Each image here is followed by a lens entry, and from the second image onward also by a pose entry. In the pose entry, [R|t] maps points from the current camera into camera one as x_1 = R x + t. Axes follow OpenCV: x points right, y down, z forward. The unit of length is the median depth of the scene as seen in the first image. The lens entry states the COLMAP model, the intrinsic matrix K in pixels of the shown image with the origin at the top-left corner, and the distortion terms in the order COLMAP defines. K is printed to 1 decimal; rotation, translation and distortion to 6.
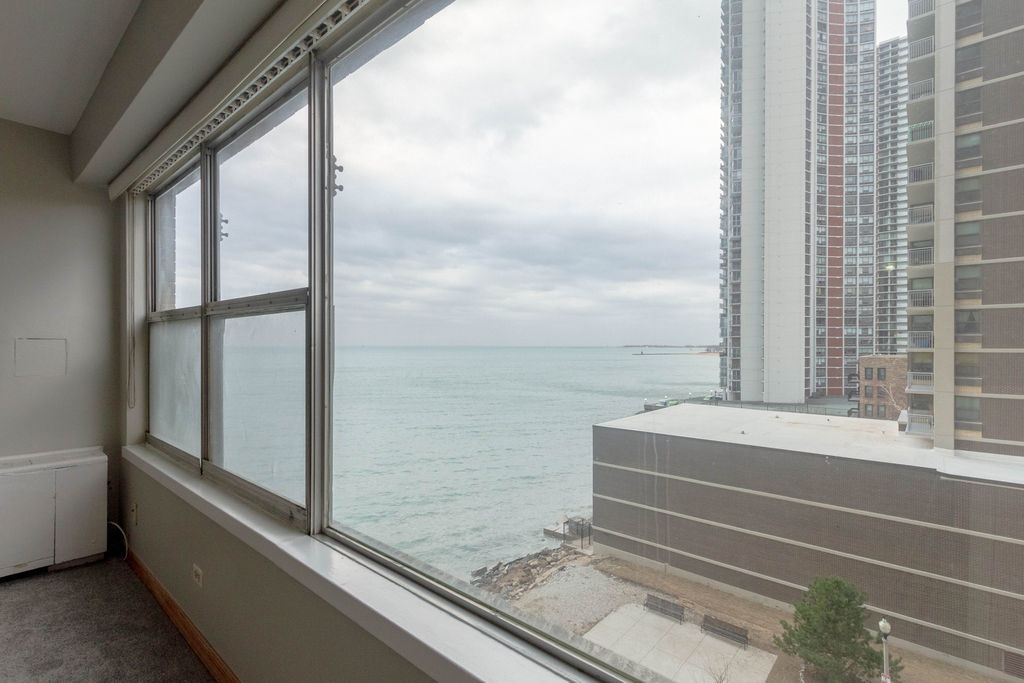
lens RADIAL K [[504.7, 0, 562.4], [0, 504.7, 358.1], [0, 0, 1]] dist [0.013524, -0.000432]
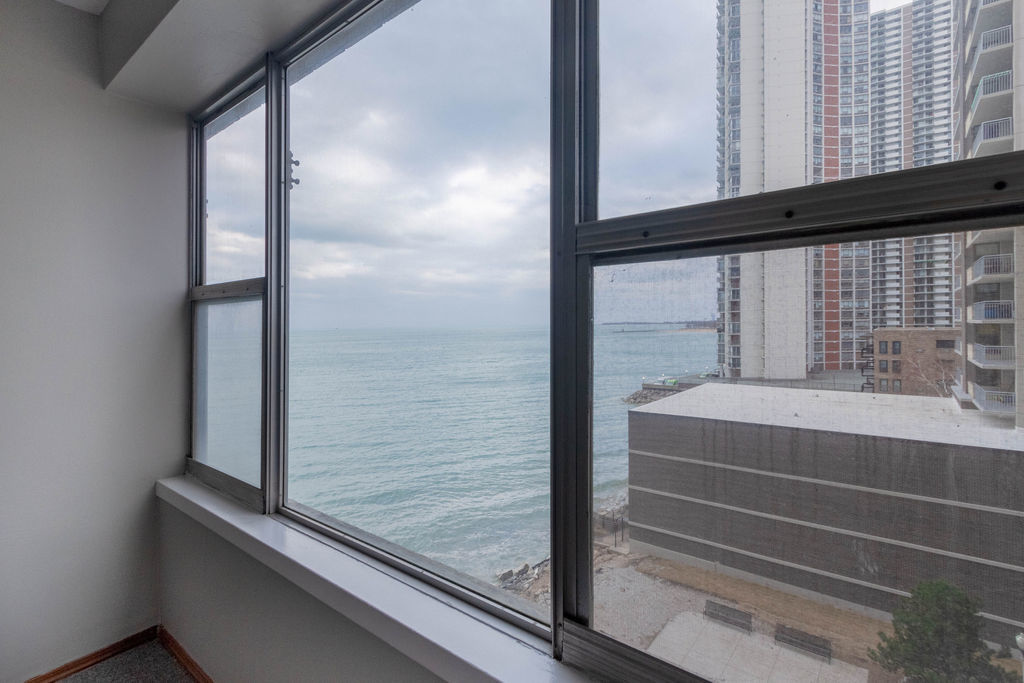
lens RADIAL K [[486.6, 0, 522.7], [0, 486.6, 328.1], [0, 0, 1]] dist [0.000011, -0.000199]
pose [[0.999471, -0.017854, 0.027169, -0.125954], [0.018342, 0.999673, -0.017813, -0.002187], [-0.026842, 0.018302, 0.999472, 0.108001]]
